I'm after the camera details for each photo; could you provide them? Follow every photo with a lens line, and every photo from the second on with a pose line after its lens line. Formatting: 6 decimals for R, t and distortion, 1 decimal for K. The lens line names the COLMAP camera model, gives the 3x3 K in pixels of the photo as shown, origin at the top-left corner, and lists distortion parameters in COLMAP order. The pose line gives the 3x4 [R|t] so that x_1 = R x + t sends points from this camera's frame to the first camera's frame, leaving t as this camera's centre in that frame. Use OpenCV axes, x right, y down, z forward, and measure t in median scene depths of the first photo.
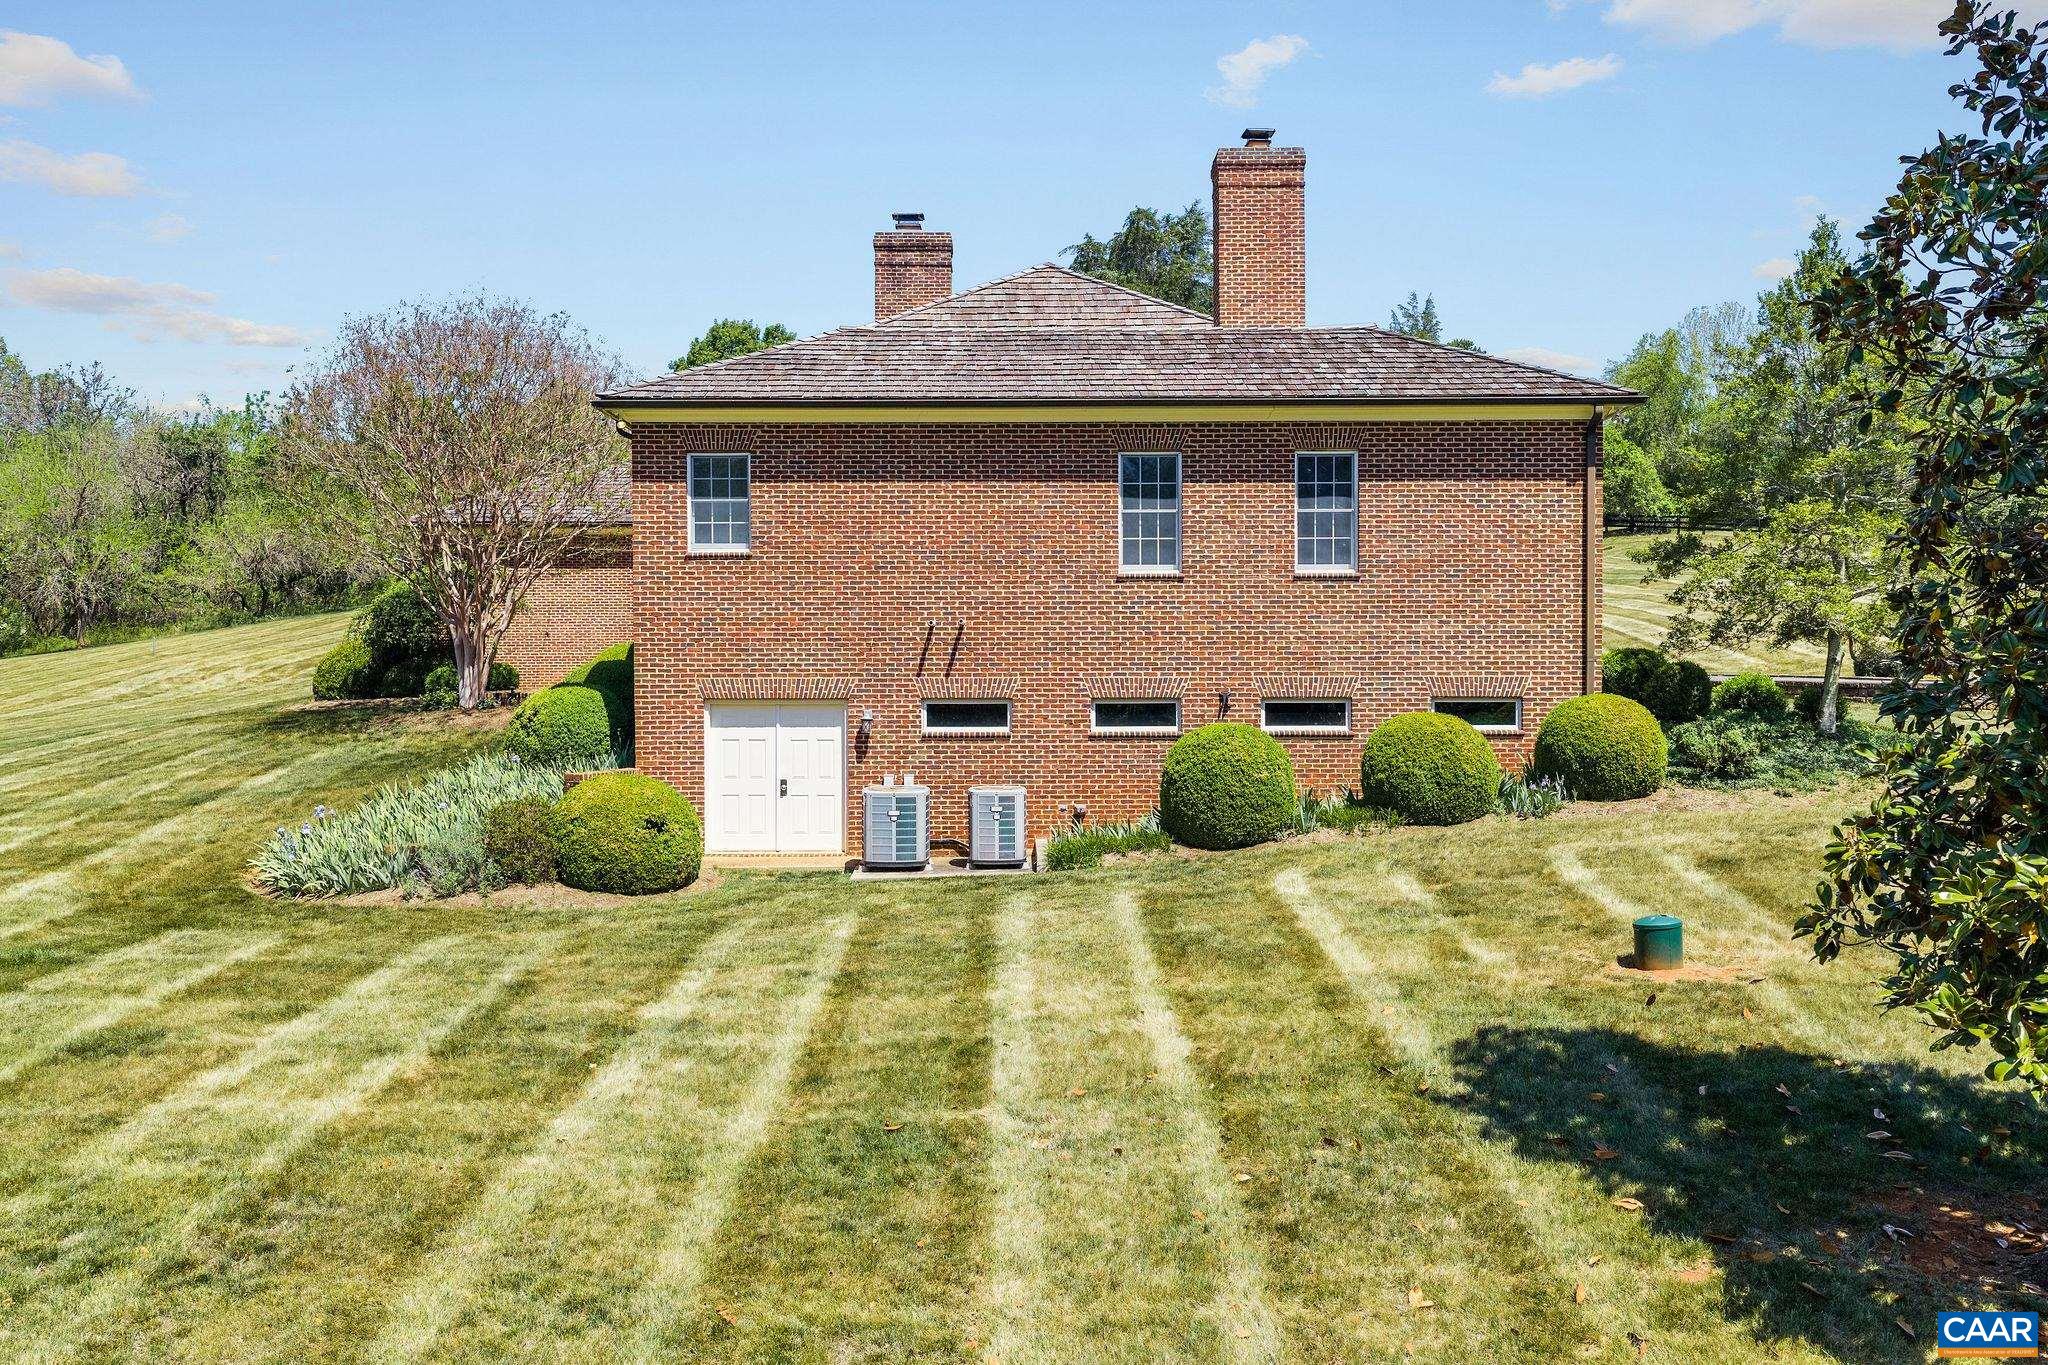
lens RADIAL K [[1697.9, 0, 1024.0], [0, 1697.9, 682.5], [0, 0, 1]] dist [0.009901, -0.021947]
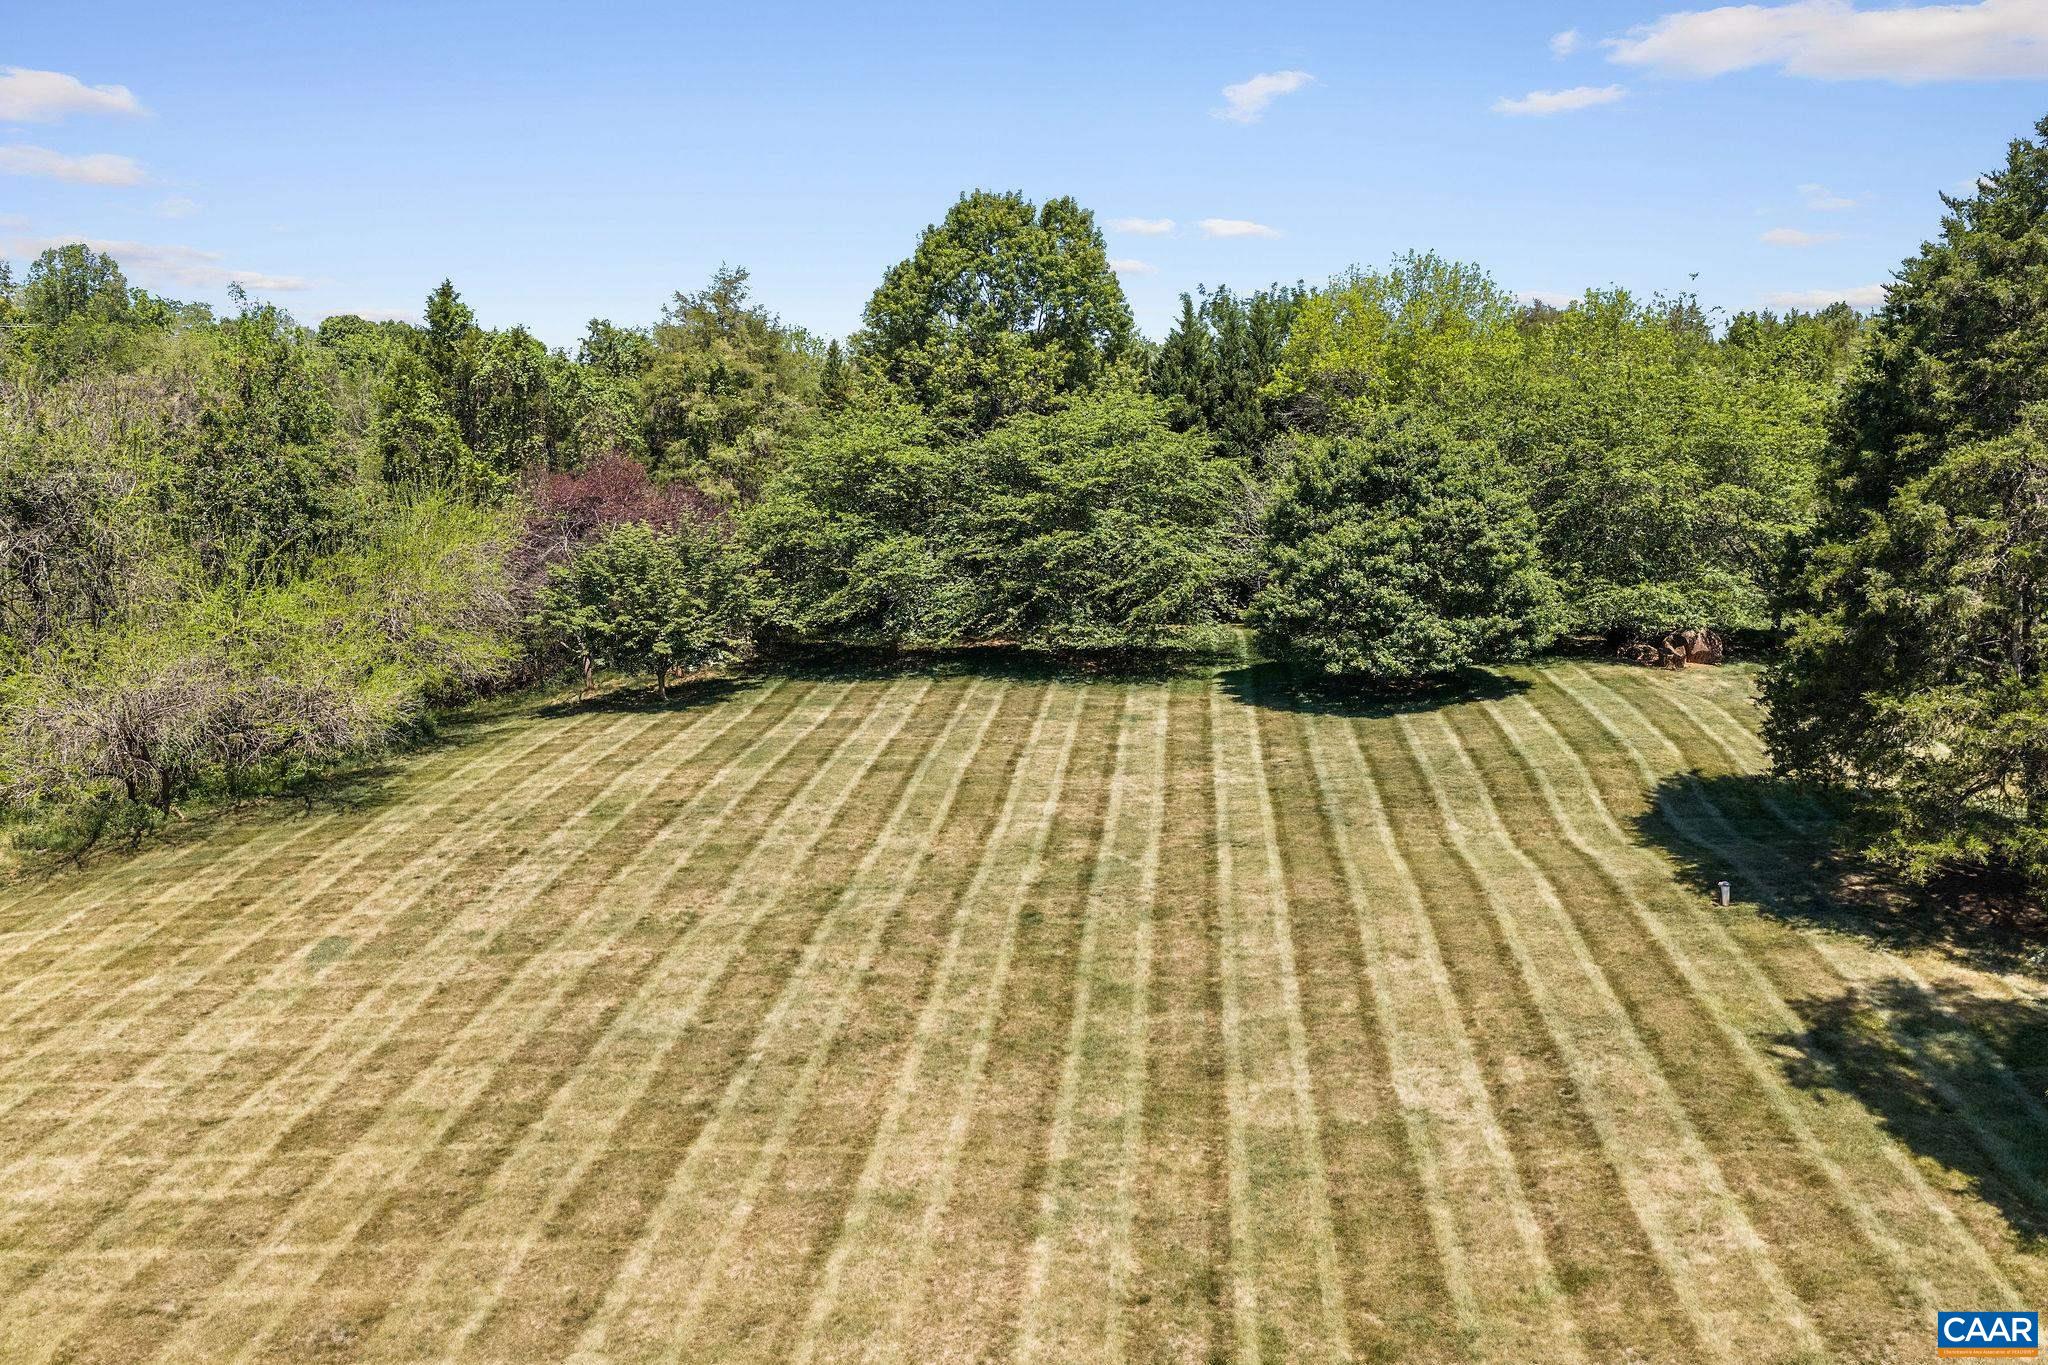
lens RADIAL K [[1704.2, 0, 1024.0], [0, 1704.2, 682.5], [0, 0, 1]] dist [0.056359, -0.002076]
pose [[0.994795, 0.014748, -0.100820, -0.507811], [-0.002837, 0.993096, 0.117271, -0.591963], [0.101854, -0.116375, 0.987969, 2.028391]]
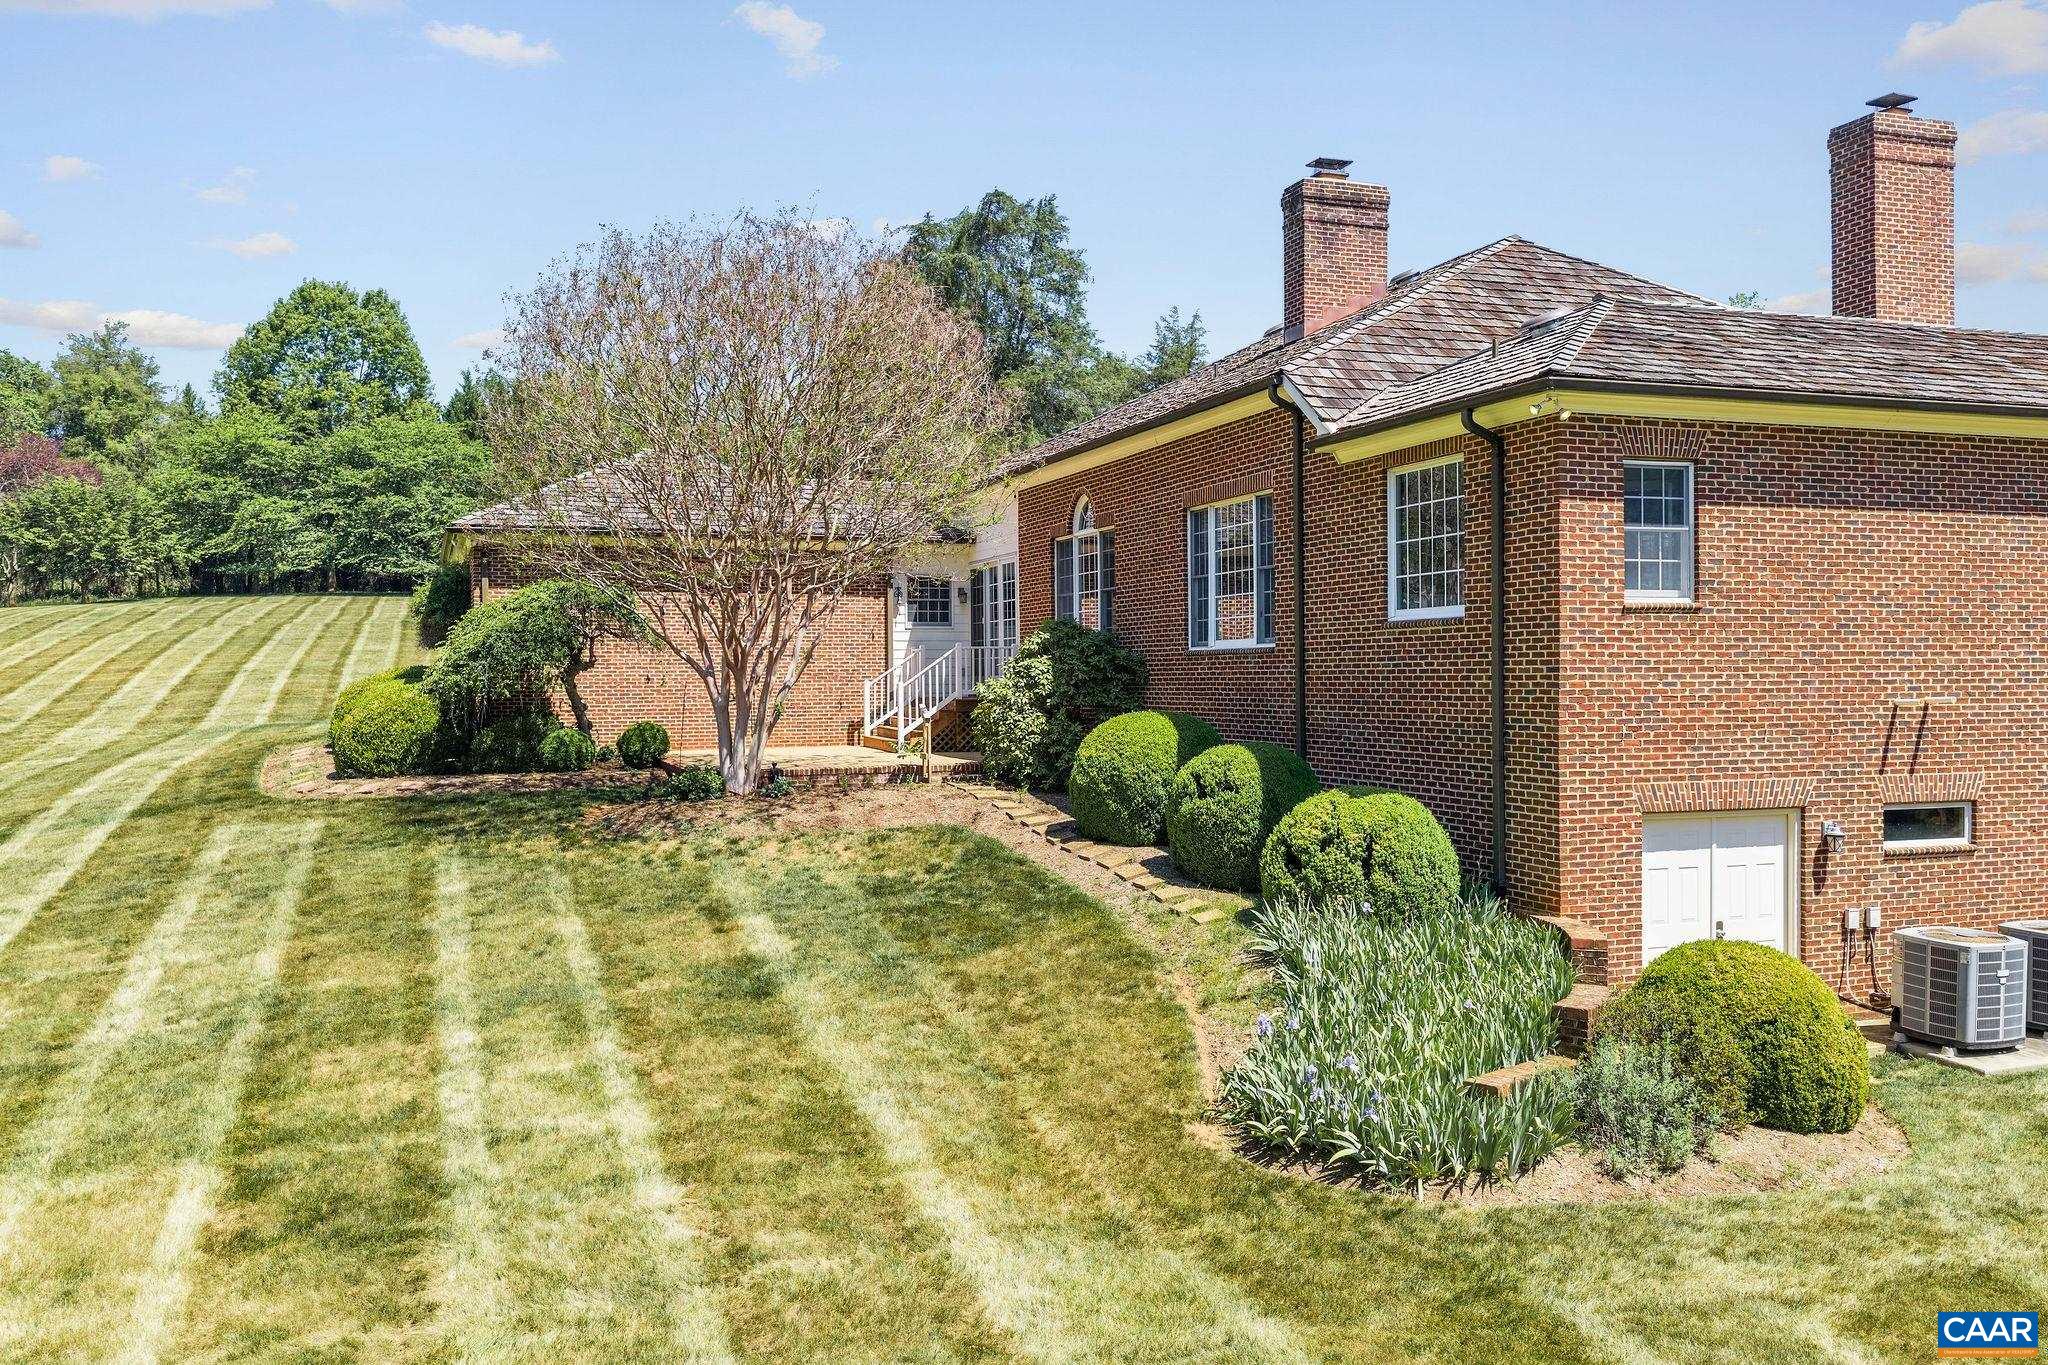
lens RADIAL K [[1697.9, 0, 1024.0], [0, 1697.9, 682.5], [0, 0, 1]] dist [0.009901, -0.021947]
pose [[0.943830, -0.003848, 0.330410, -0.644337], [0.004902, 0.999985, -0.002355, -0.042456], [-0.330396, 0.003842, 0.943835, 0.416150]]
